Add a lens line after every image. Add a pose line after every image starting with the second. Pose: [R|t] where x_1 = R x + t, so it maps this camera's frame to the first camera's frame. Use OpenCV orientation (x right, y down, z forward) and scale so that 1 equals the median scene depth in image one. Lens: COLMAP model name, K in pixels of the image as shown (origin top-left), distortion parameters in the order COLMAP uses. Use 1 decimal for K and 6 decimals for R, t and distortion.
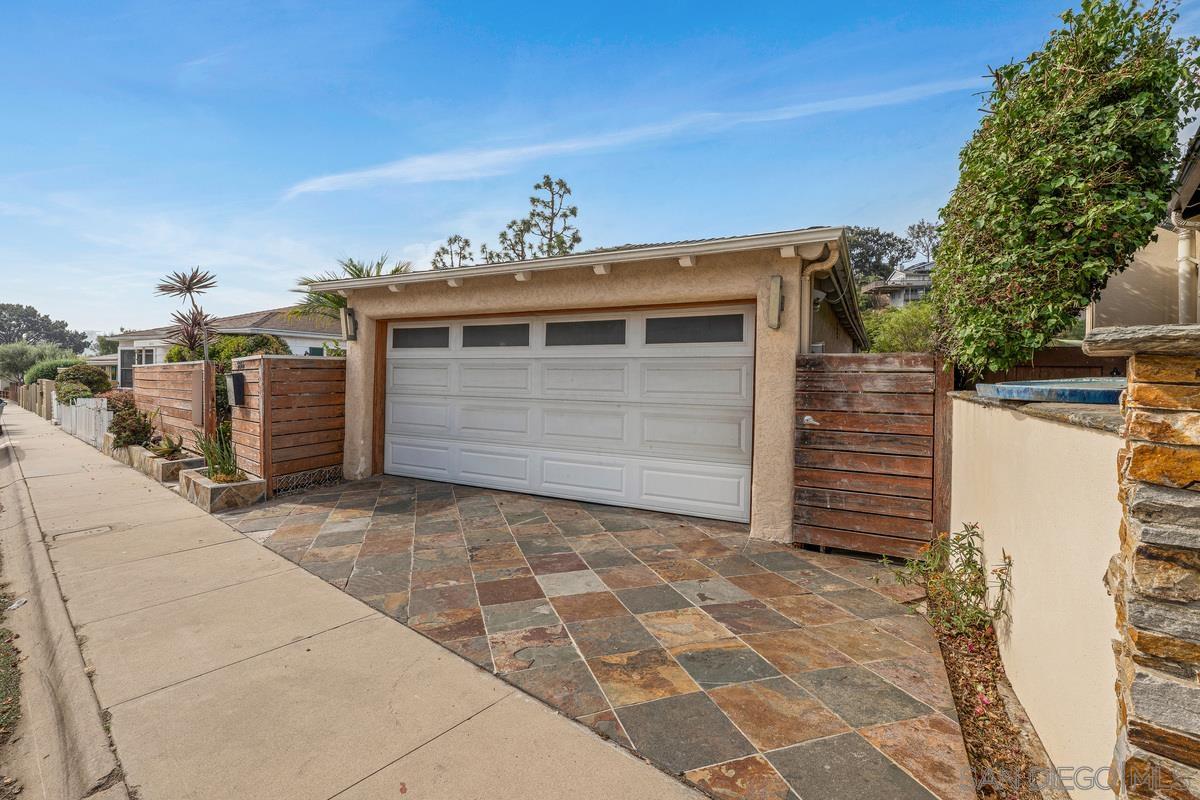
lens RADIAL K [[542.9, 0, 592.6], [0, 542.9, 379.5], [0, 0, 1]] dist [0.001647, -0.000186]
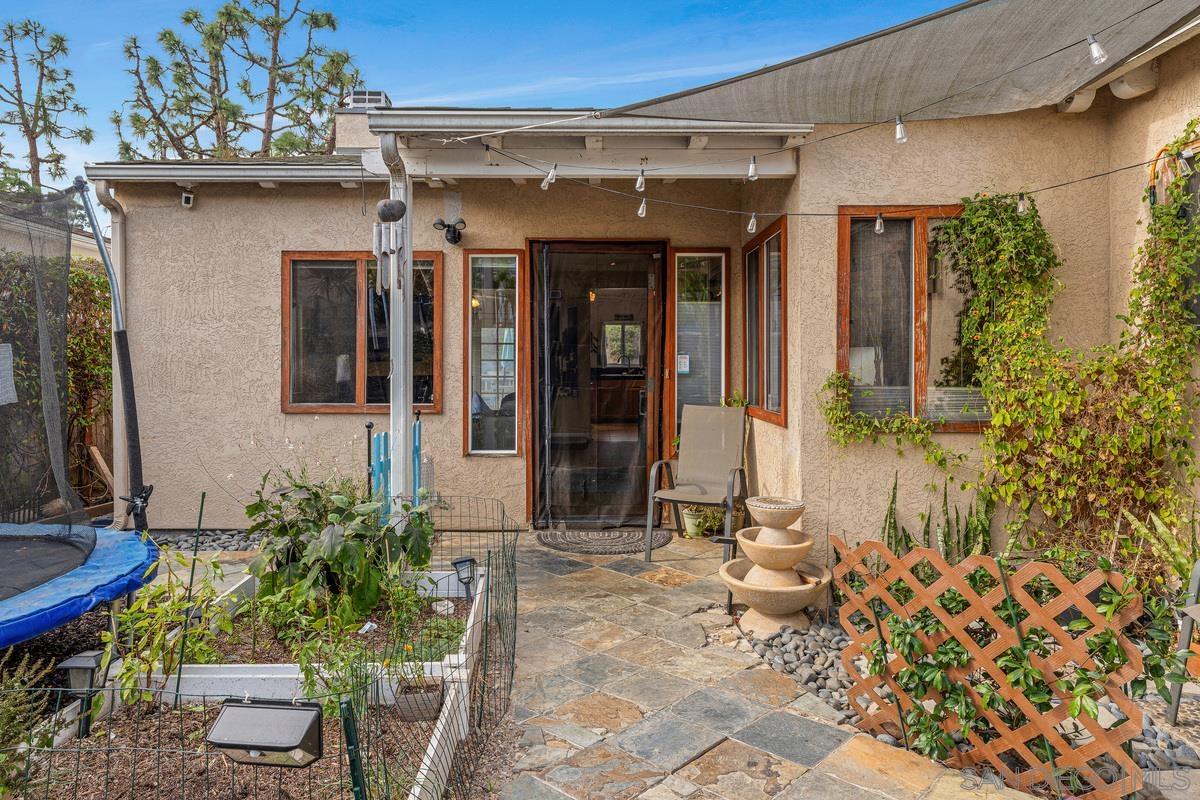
lens RADIAL K [[731.7, 0, 588.0], [0, 731.7, 367.1], [0, 0, 1]] dist [-0.002064, 0.004631]
pose [[0.883882, -0.010208, 0.467598, -0.765054], [0.010840, 0.999940, 0.001338, 0.034745], [-0.467583, 0.003886, 0.883940, 1.673630]]
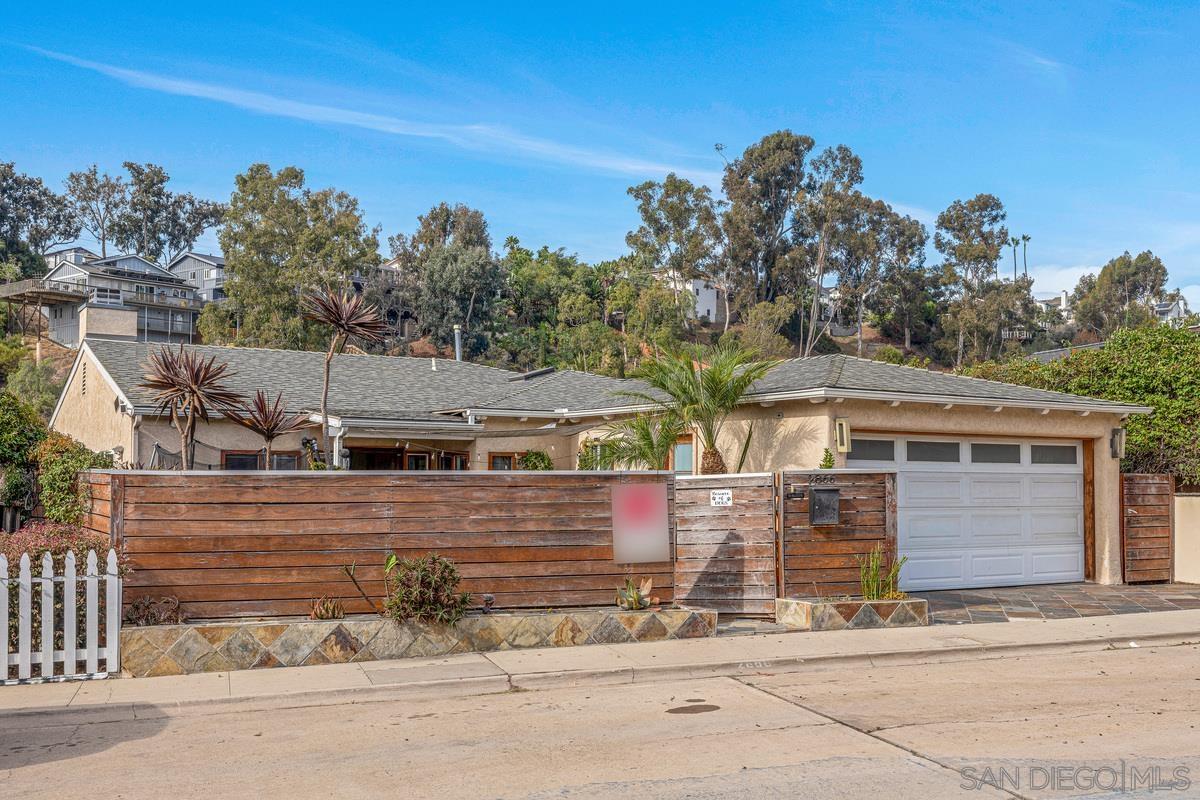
lens RADIAL K [[1241.7, 0, 617.3], [0, 1241.7, 435.3], [0, 0, 1]] dist [0.005562, 0.000000]
pose [[0.493612, 0.025815, 0.869299, -2.814024], [0.007904, 0.999385, -0.034166, -0.033465], [-0.869646, 0.023736, 0.493105, 0.320804]]
